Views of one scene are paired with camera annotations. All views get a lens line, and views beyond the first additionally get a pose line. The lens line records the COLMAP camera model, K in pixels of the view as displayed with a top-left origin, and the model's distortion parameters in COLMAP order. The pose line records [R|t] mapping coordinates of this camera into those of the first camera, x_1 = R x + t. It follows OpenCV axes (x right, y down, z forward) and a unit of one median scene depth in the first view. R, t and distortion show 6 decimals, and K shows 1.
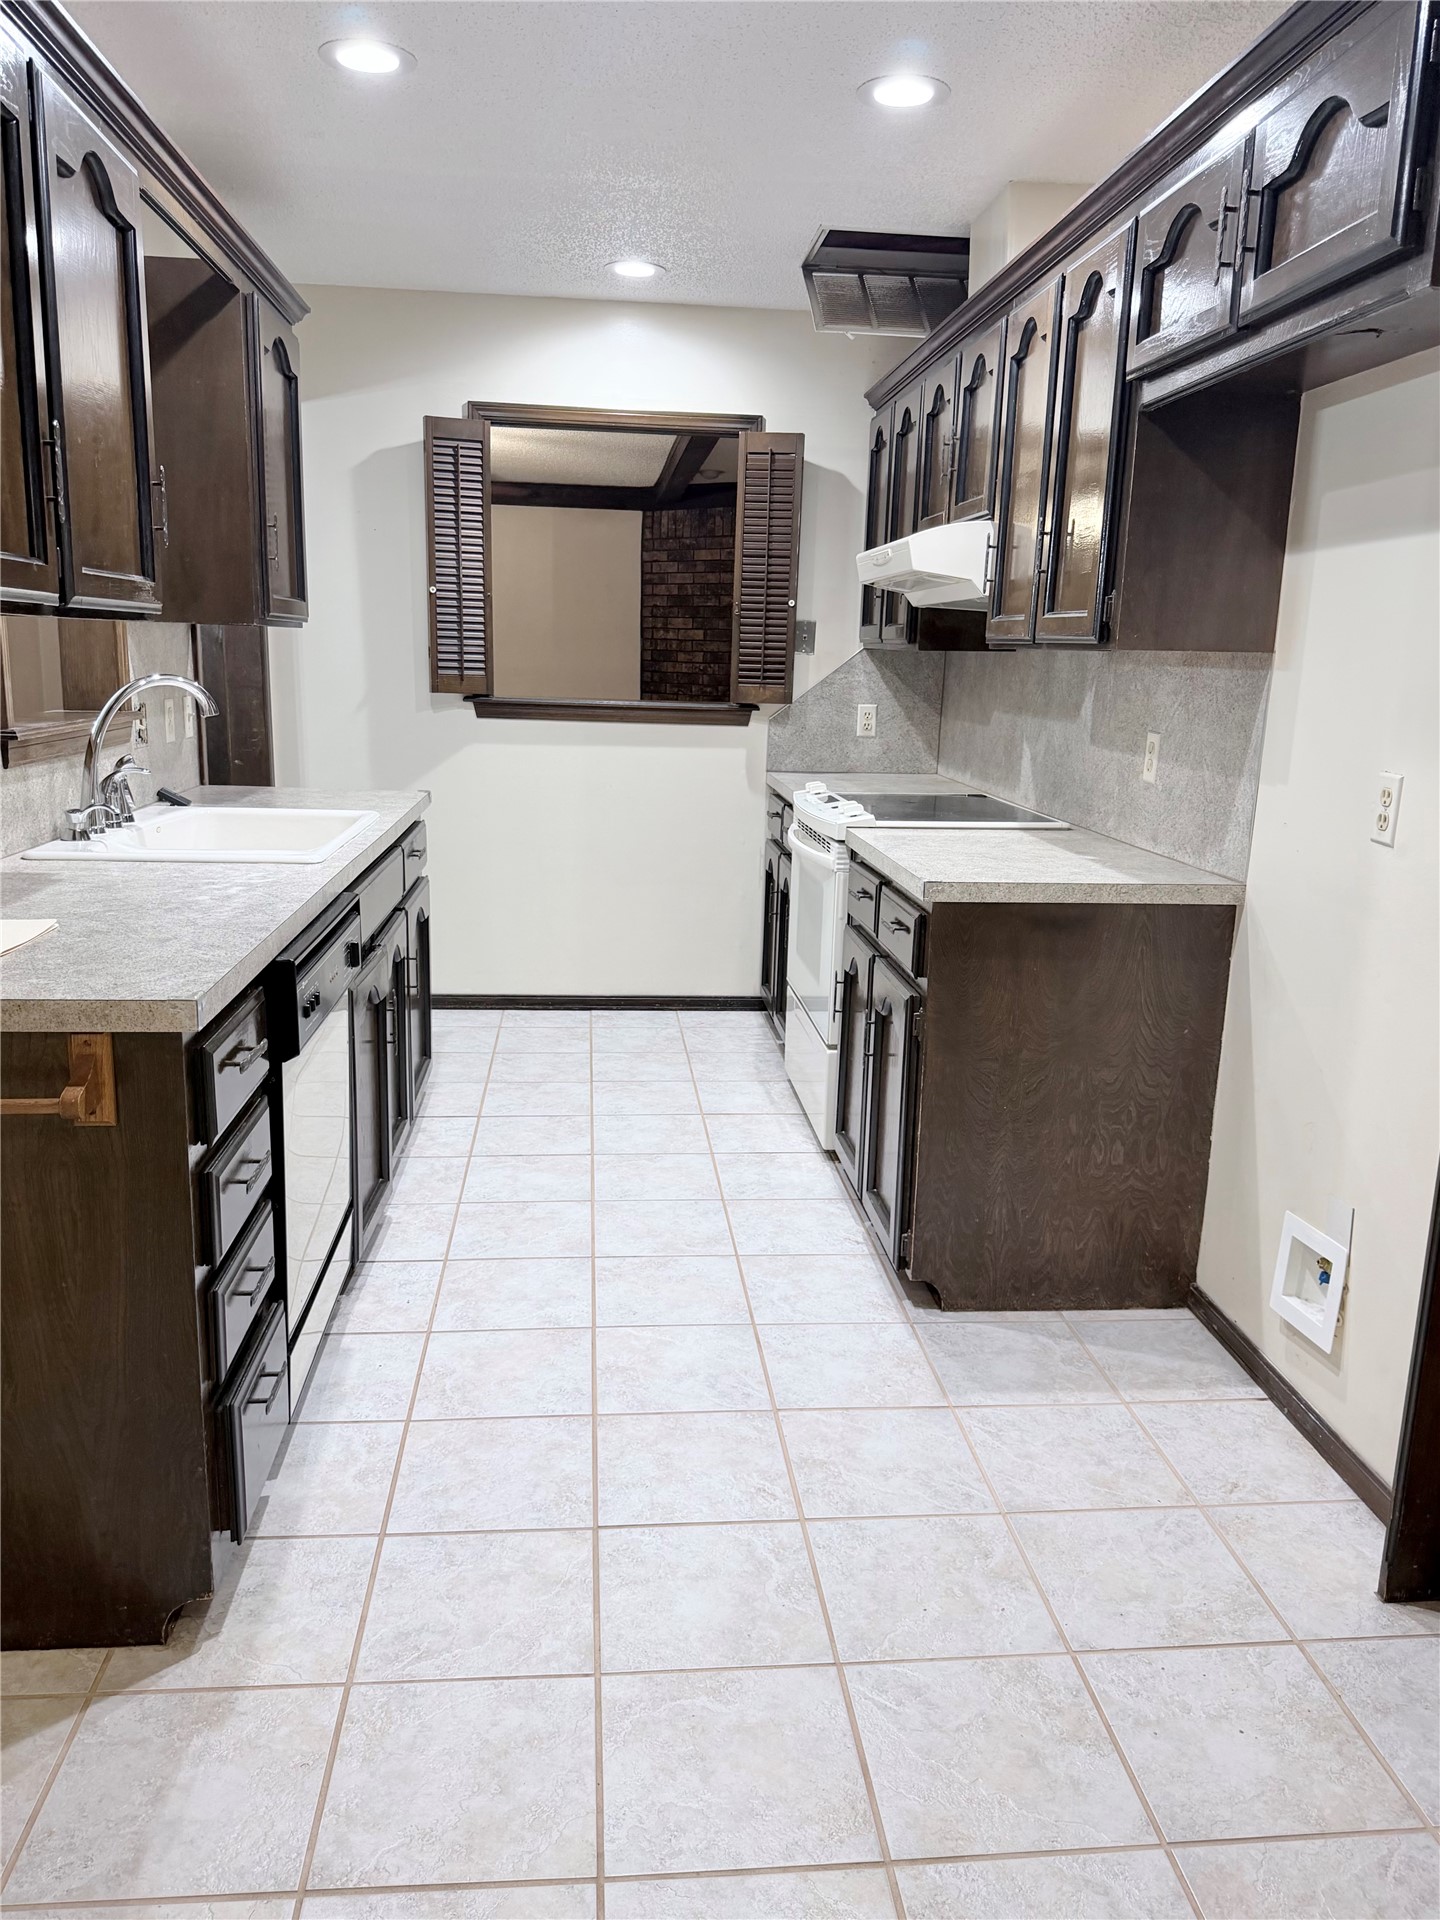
lens RADIAL K [[1331.4, 0, 727.2], [0, 1331.4, 969.2], [0, 0, 1]] dist [0.174963, -0.358139]
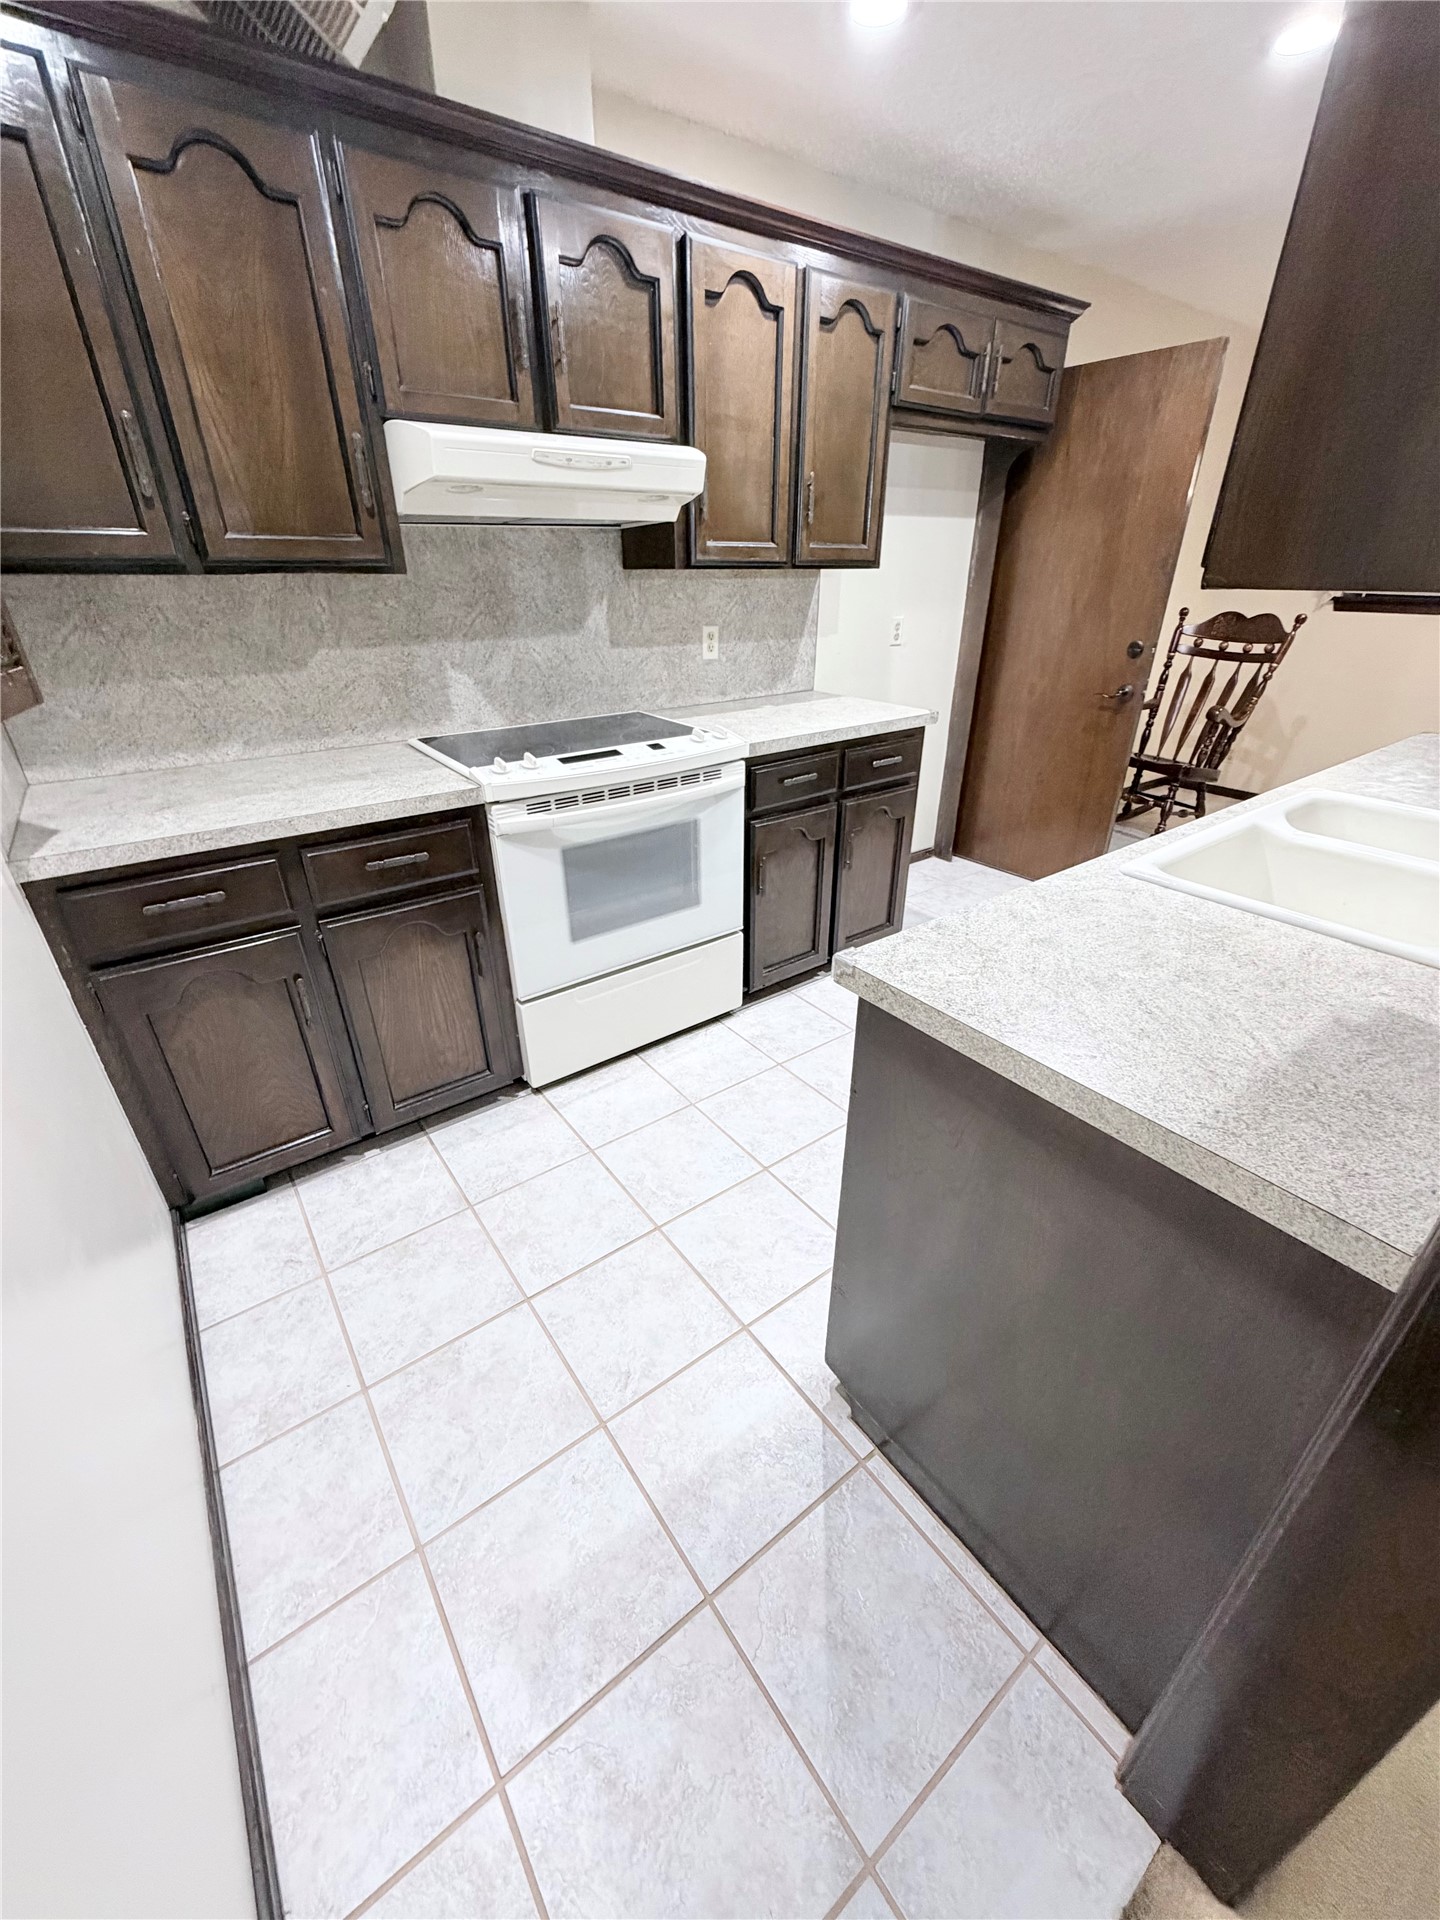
lens RADIAL K [[762.4, 0, 722.2], [0, 762.4, 956.4], [0, 0, 1]] dist [0.000229, 0.000658]
pose [[-0.507842, -0.416027, 0.754333, -0.513839], [0.189584, 0.800211, 0.568964, -0.365939], [-0.840330, 0.431953, -0.327509, 1.435573]]
